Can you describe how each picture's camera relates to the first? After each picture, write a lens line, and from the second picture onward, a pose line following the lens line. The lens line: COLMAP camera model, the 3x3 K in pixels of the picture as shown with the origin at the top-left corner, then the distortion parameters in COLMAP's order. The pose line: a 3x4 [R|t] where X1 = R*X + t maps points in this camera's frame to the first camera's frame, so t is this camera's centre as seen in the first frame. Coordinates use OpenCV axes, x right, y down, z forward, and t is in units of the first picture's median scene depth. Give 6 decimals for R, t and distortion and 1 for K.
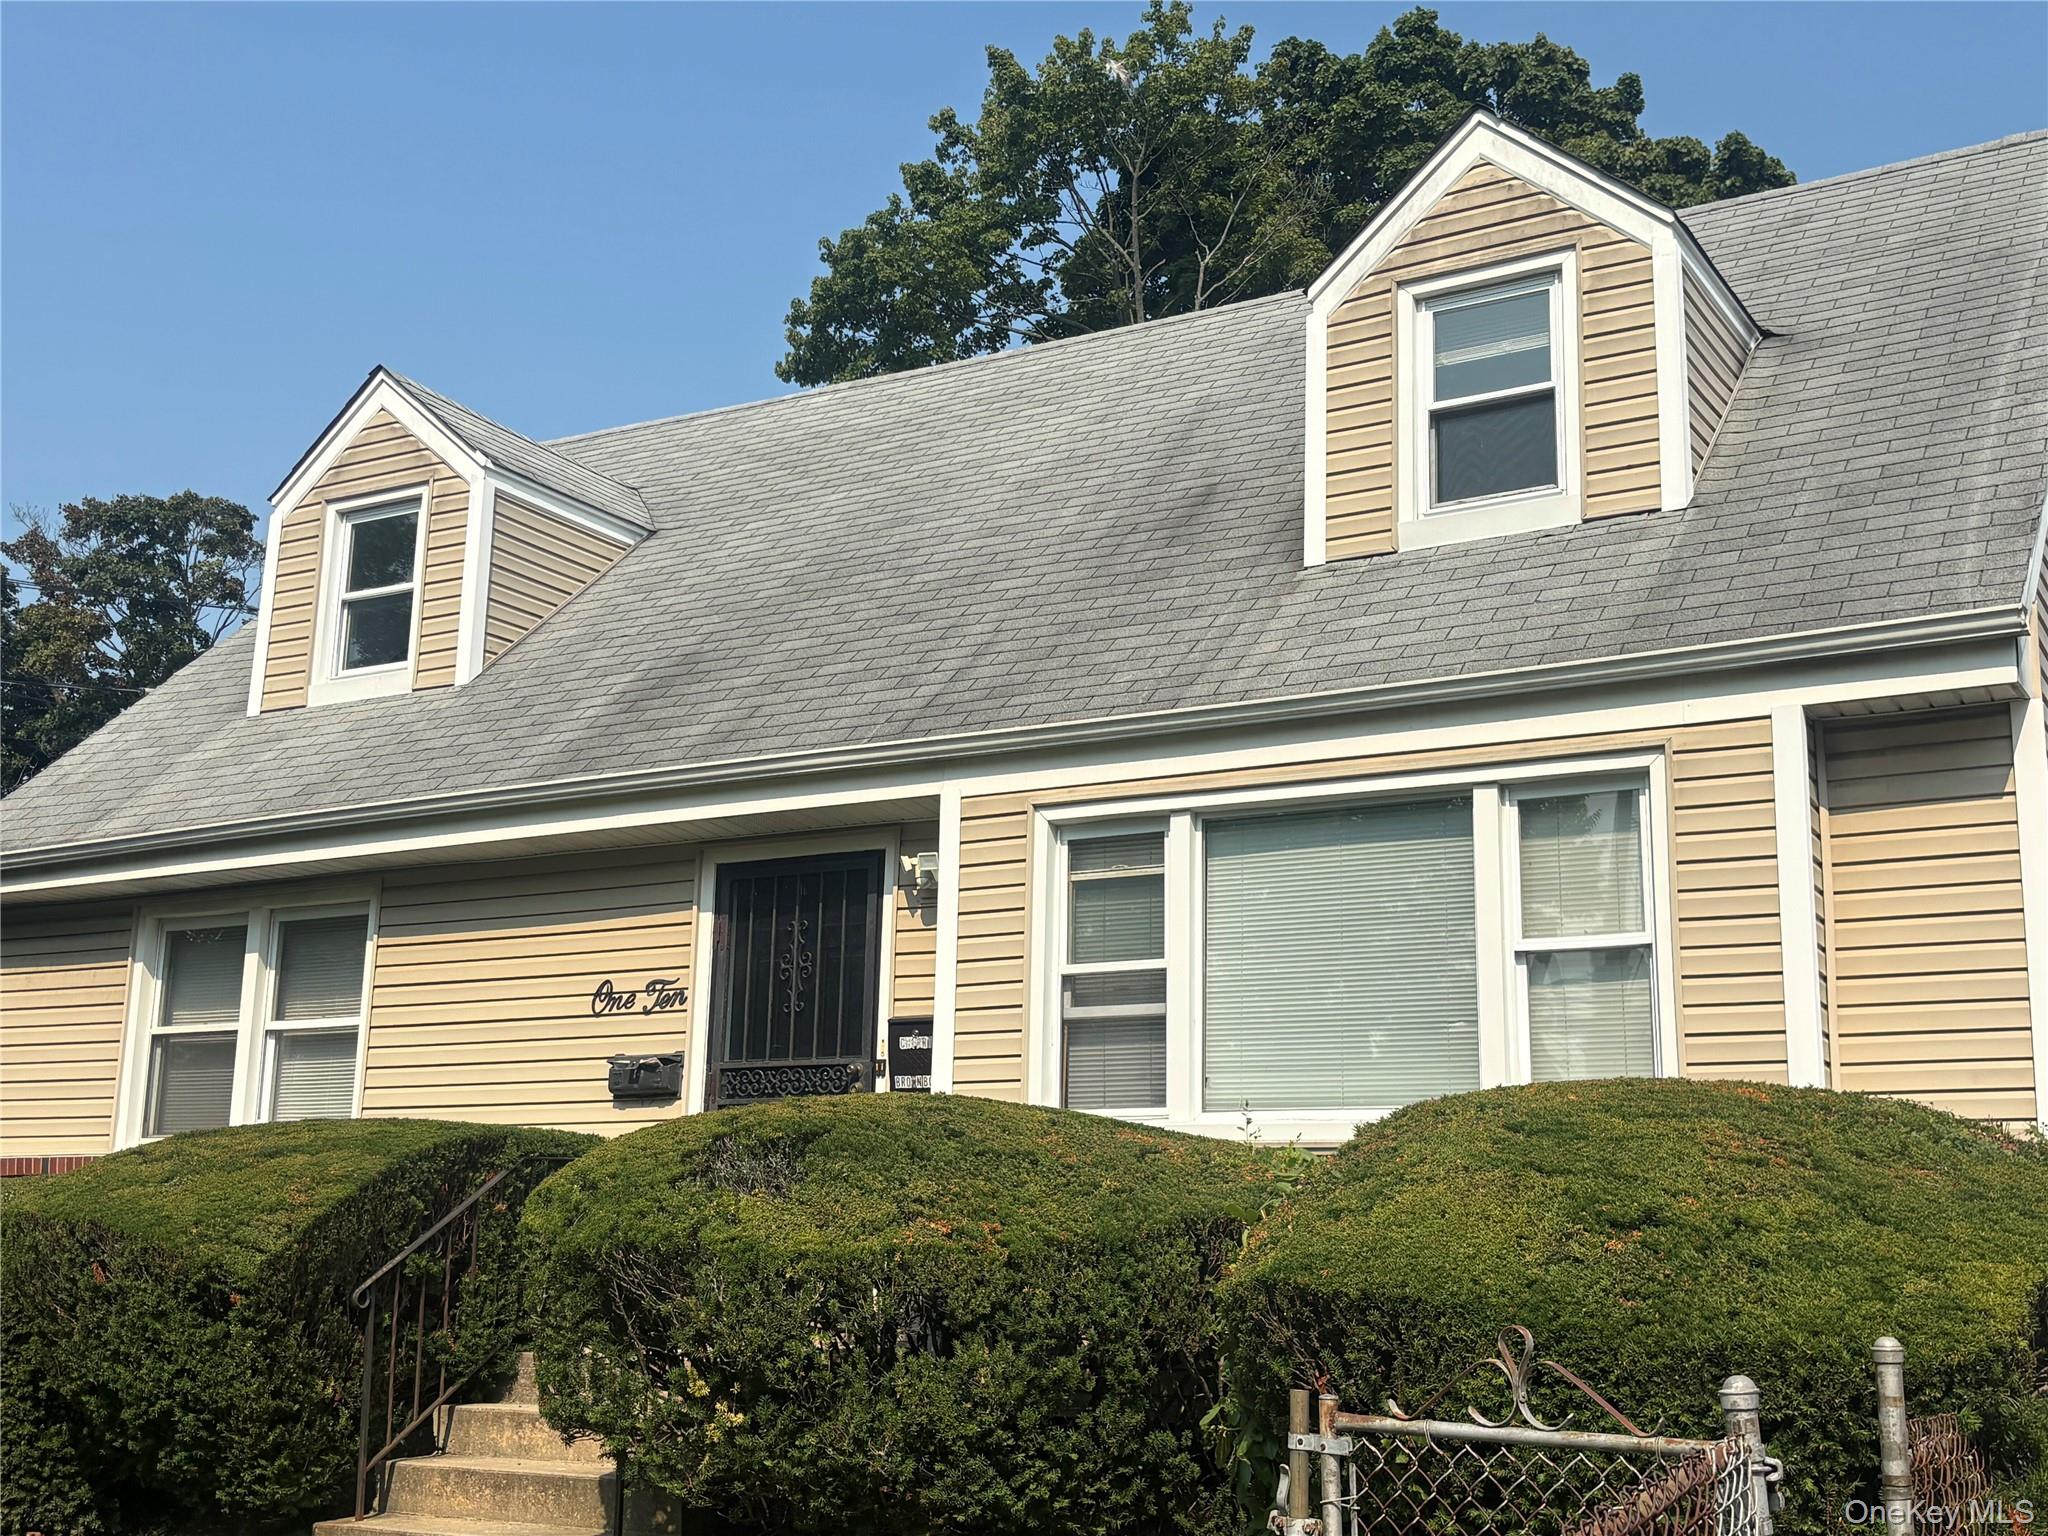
lens RADIAL K [[2420.3, 0, 1024.0], [0, 2420.3, 768.0], [0, 0, 1]] dist [0.137094, -0.525867]
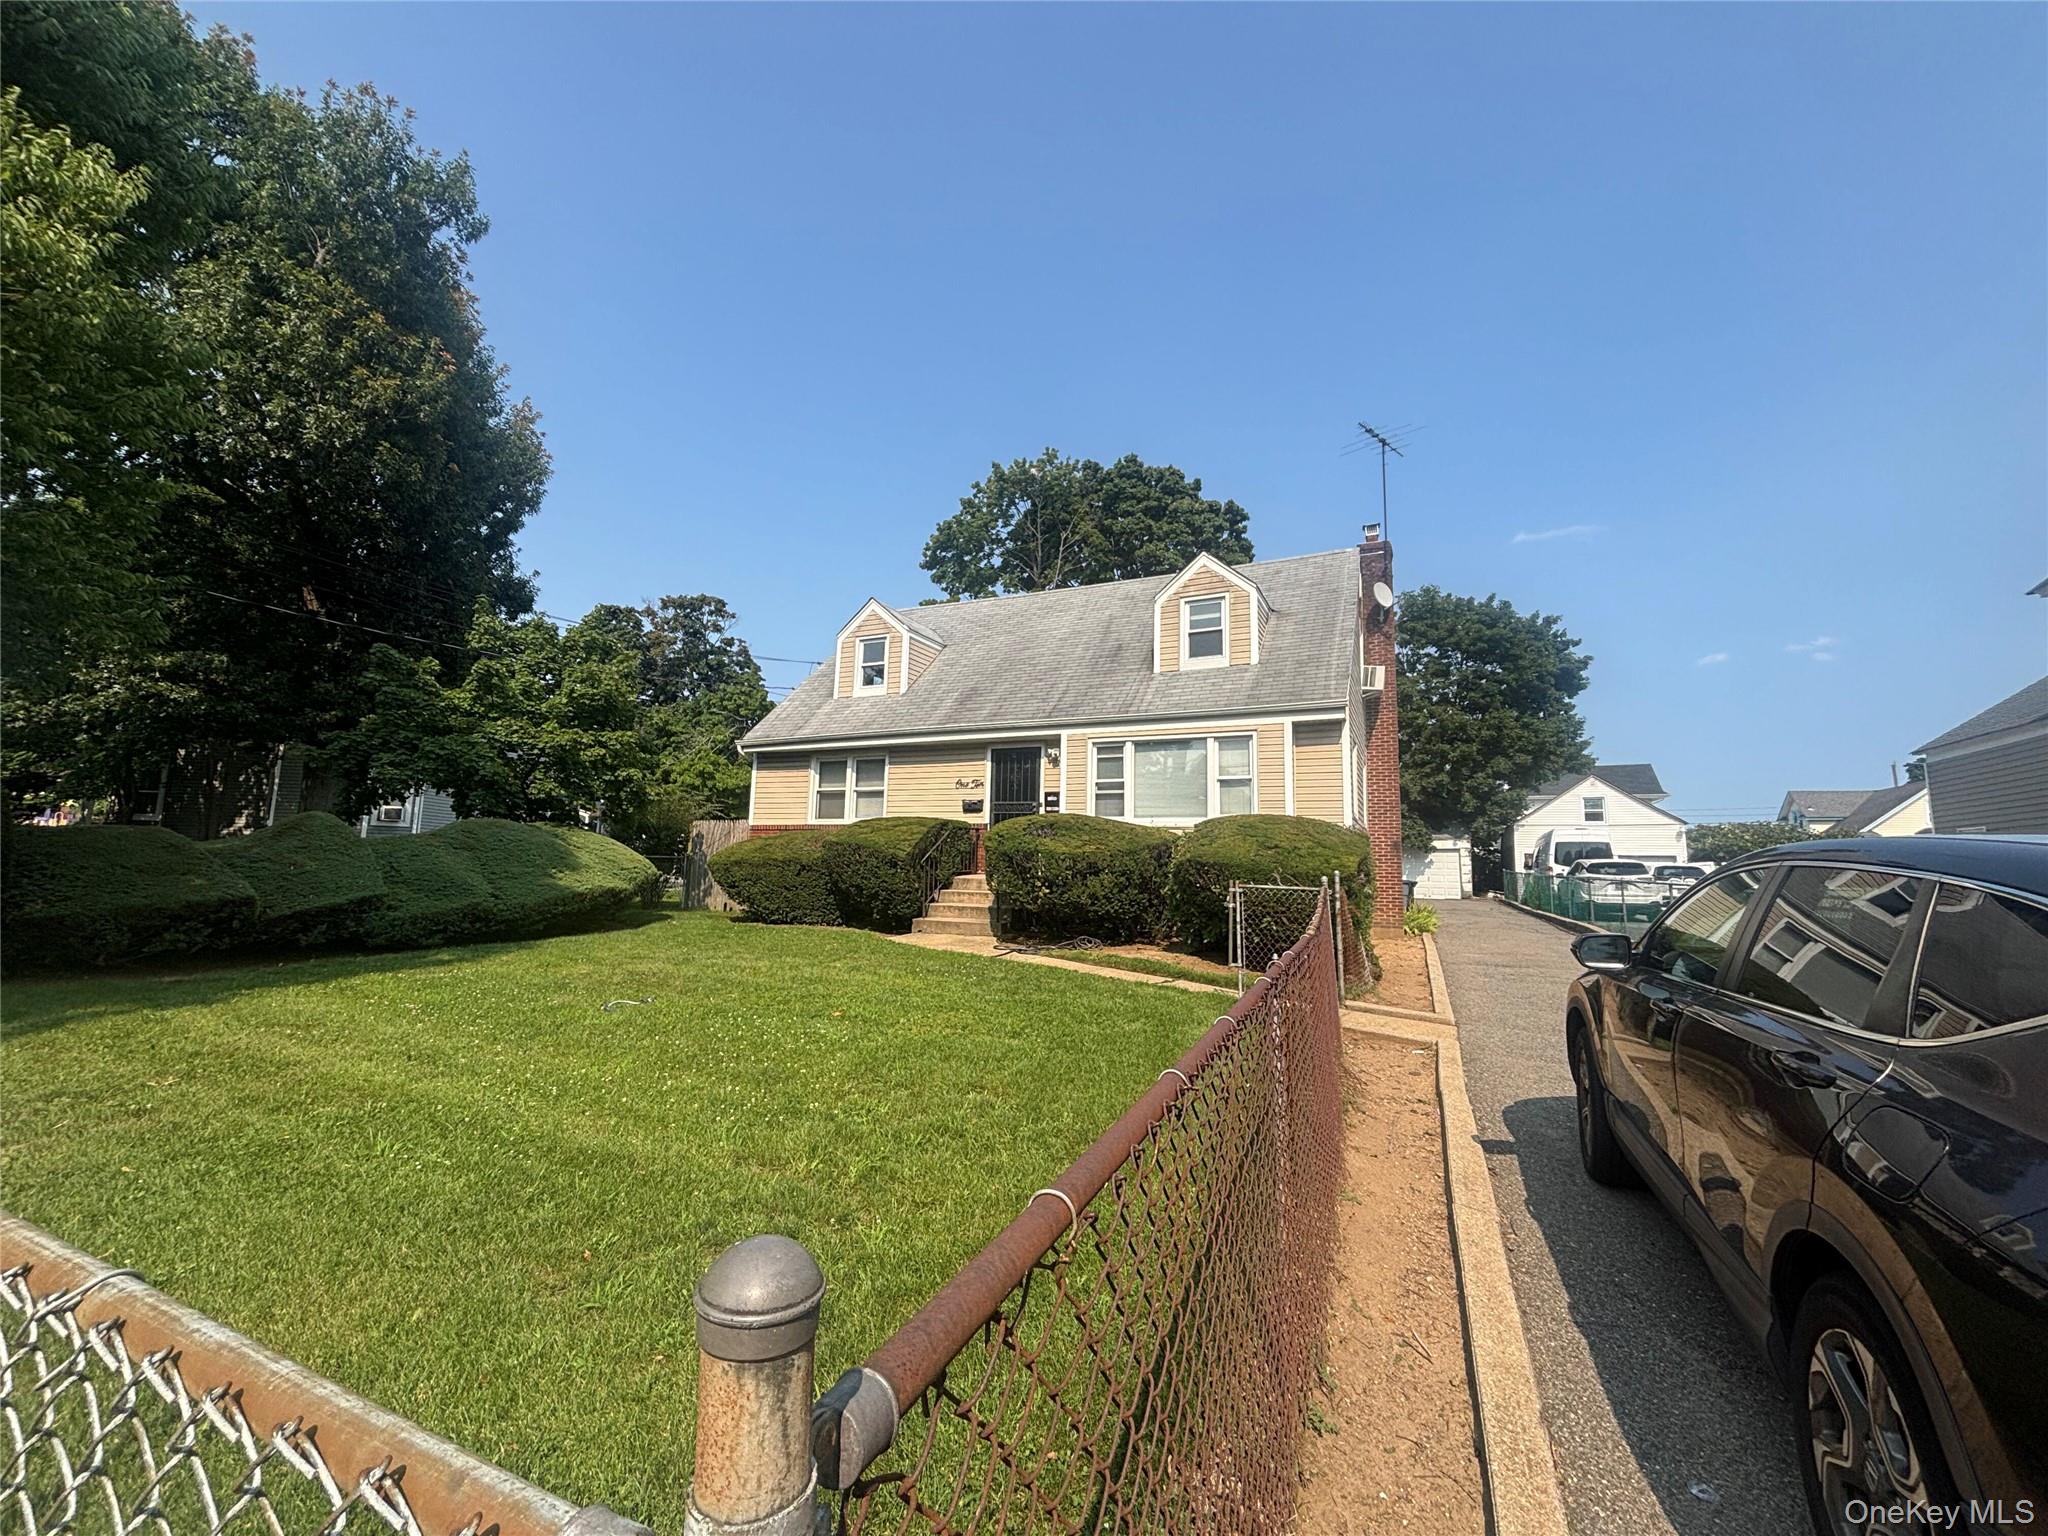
lens RADIAL K [[831.8, 0, 1024.0], [0, 831.8, 768.0], [0, 0, 1]] dist [-0.001598, -0.000055]
pose [[0.997170, 0.012097, 0.074201, -0.176279], [-0.019271, 0.995123, 0.096744, -0.056512], [-0.072669, -0.097900, 0.992540, -0.272784]]
